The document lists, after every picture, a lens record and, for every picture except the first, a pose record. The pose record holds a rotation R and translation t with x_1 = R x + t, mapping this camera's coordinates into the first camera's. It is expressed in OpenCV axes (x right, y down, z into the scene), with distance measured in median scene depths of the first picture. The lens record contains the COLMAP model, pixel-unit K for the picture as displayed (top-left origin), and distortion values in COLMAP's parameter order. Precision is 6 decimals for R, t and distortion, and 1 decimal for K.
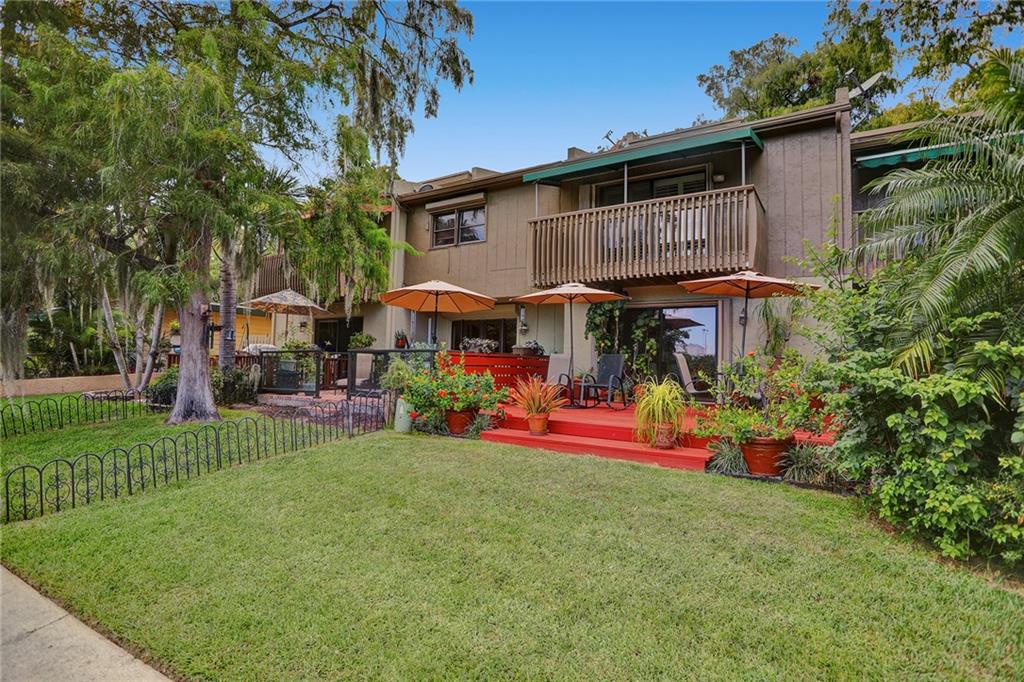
lens RADIAL K [[510.4, 0, 513.1], [0, 510.4, 339.1], [0, 0, 1]] dist [-0.083313, 0.044674]
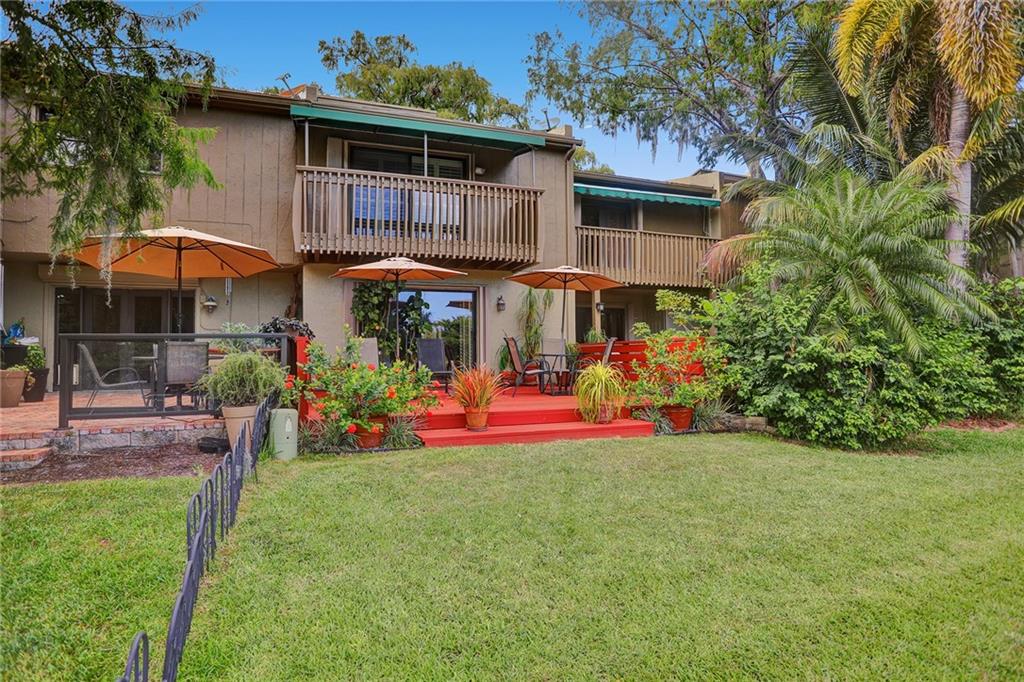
lens RADIAL K [[519.7, 0, 509.7], [0, 519.7, 340.8], [0, 0, 1]] dist [-0.069628, 0.030147]
pose [[0.600241, -0.012763, 0.799718, -0.420019], [-0.018504, 0.999383, 0.029838, 0.003014], [-0.799605, -0.032708, 0.599634, 0.278524]]
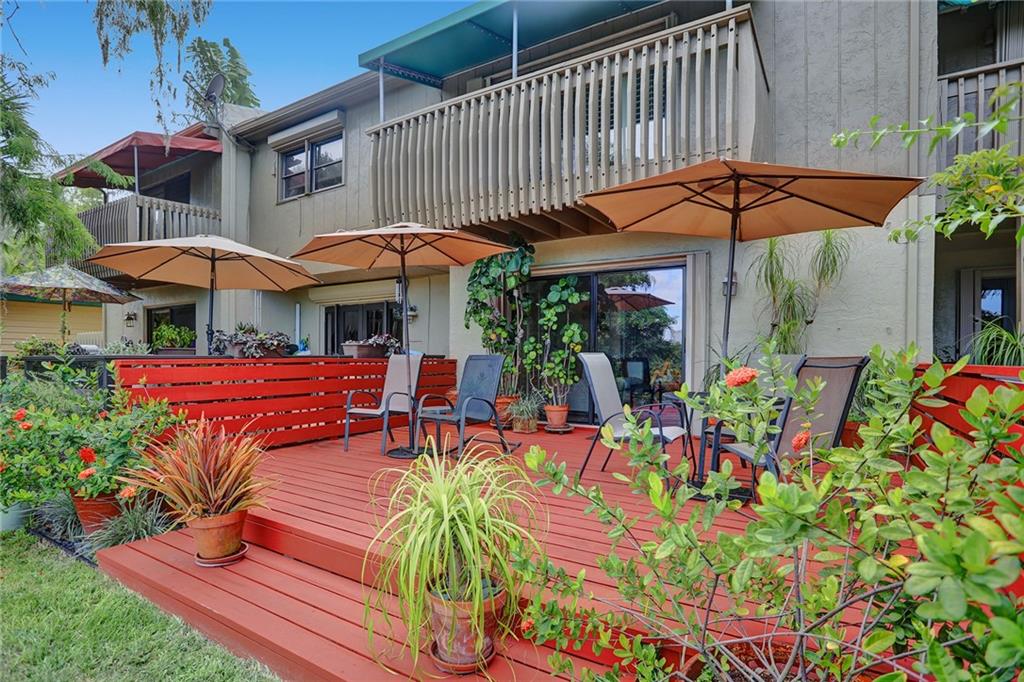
lens RADIAL K [[524.0, 0, 500.5], [0, 524.0, 362.8], [0, 0, 1]] dist [-0.047415, 0.008828]
pose [[0.999746, -0.021619, 0.006313, 0.184365], [0.021174, 0.997749, 0.063631, 0.002929], [-0.007675, -0.063481, 0.997954, 0.391146]]
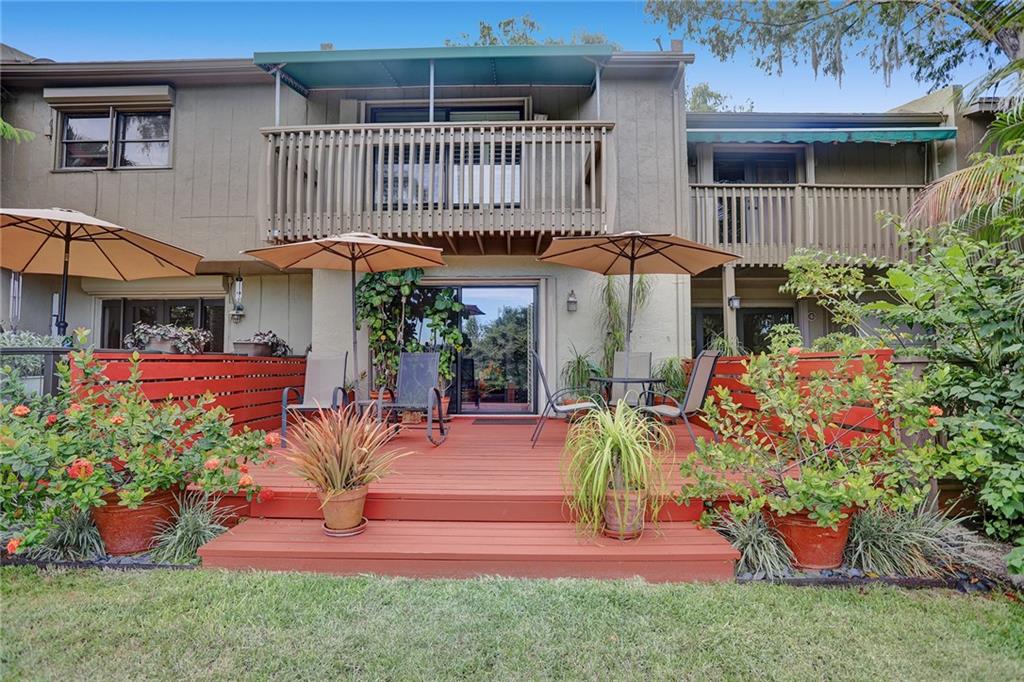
lens RADIAL K [[519.7, 0, 509.7], [0, 519.7, 340.8], [0, 0, 1]] dist [-0.069628, 0.030147]
pose [[0.844199, -0.003138, 0.536021, -0.047283], [-0.003975, 0.999919, 0.012115, 0.006375], [-0.536016, -0.012358, 0.844118, 0.354575]]
